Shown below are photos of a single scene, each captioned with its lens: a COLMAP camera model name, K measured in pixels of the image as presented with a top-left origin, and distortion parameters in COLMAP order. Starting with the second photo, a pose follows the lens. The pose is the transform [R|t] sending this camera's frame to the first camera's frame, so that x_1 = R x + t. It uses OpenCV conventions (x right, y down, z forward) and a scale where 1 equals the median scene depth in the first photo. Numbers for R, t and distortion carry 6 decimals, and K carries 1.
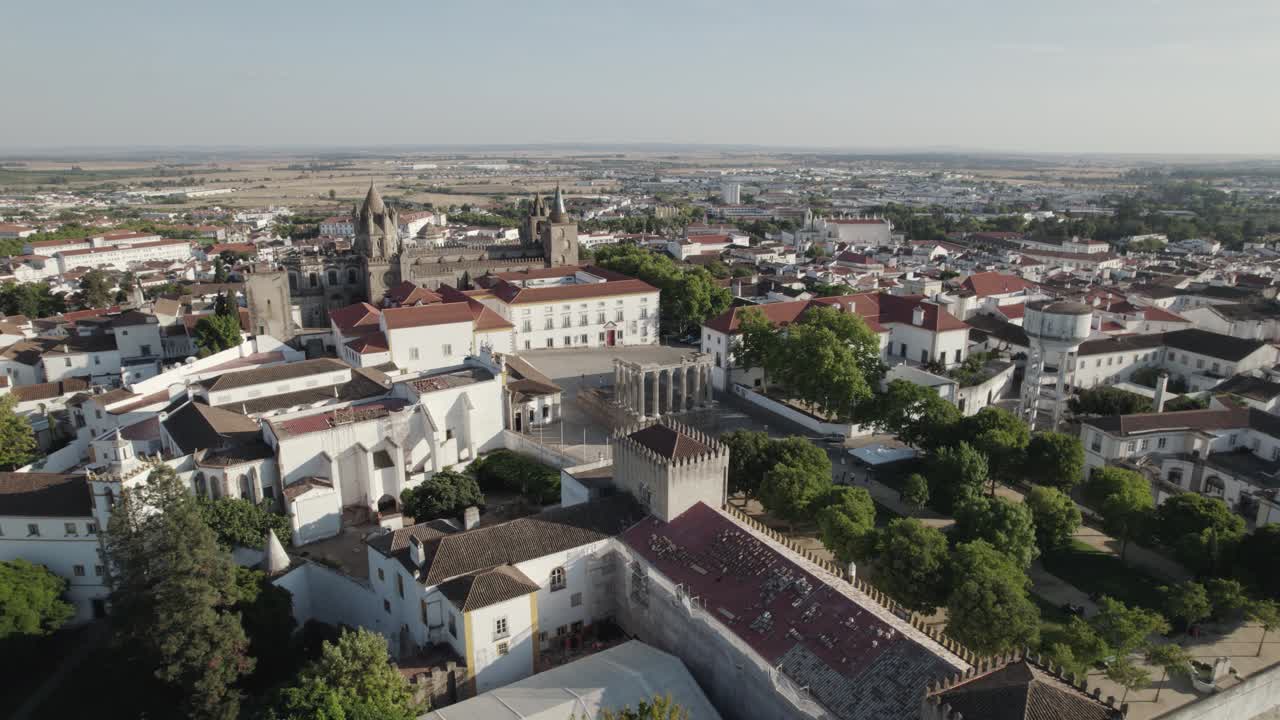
lens RADIAL K [[829.8, 0, 640.0], [0, 829.8, 360.0], [0, 0, 1]] dist [-0.072000, 0.071106]
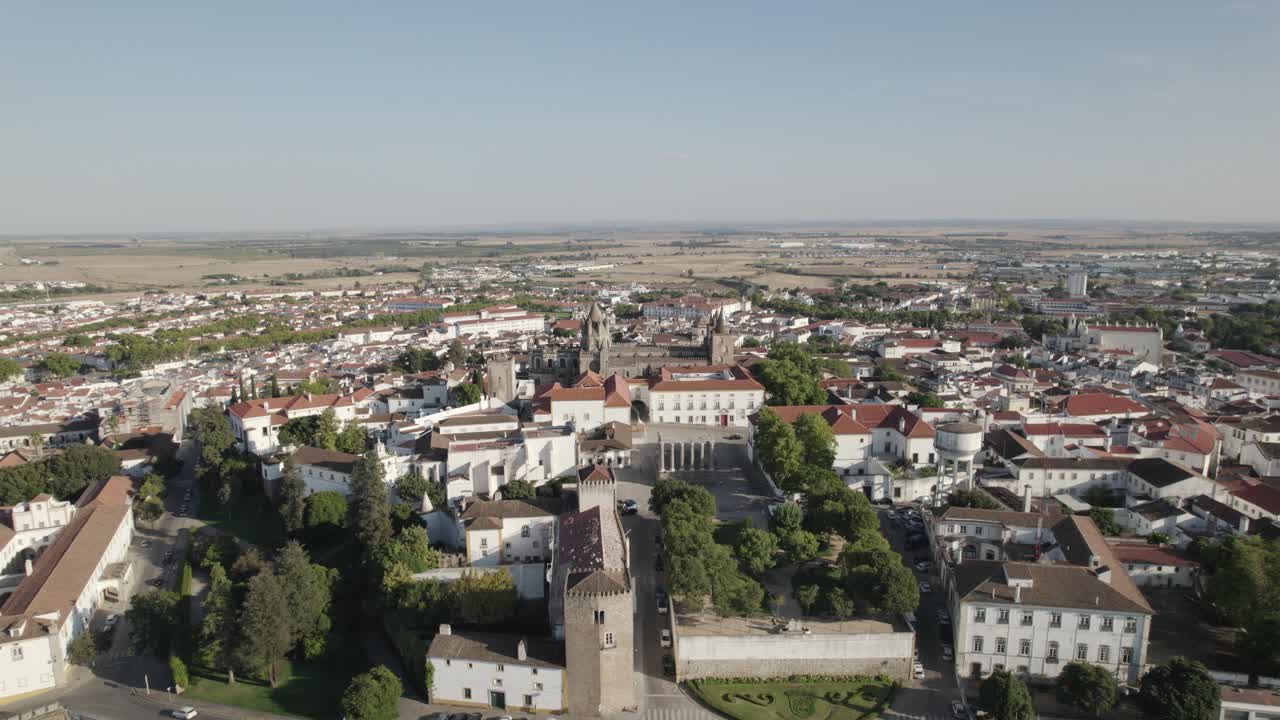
lens RADIAL K [[829.8, 0, 640.0], [0, 829.8, 360.0], [0, 0, 1]] dist [-0.072000, 0.071106]
pose [[0.901757, 0.065660, -0.427228, 0.435075], [-0.102465, 0.992694, -0.063709, -0.024275], [0.419923, 0.101226, 0.901897, -0.336201]]
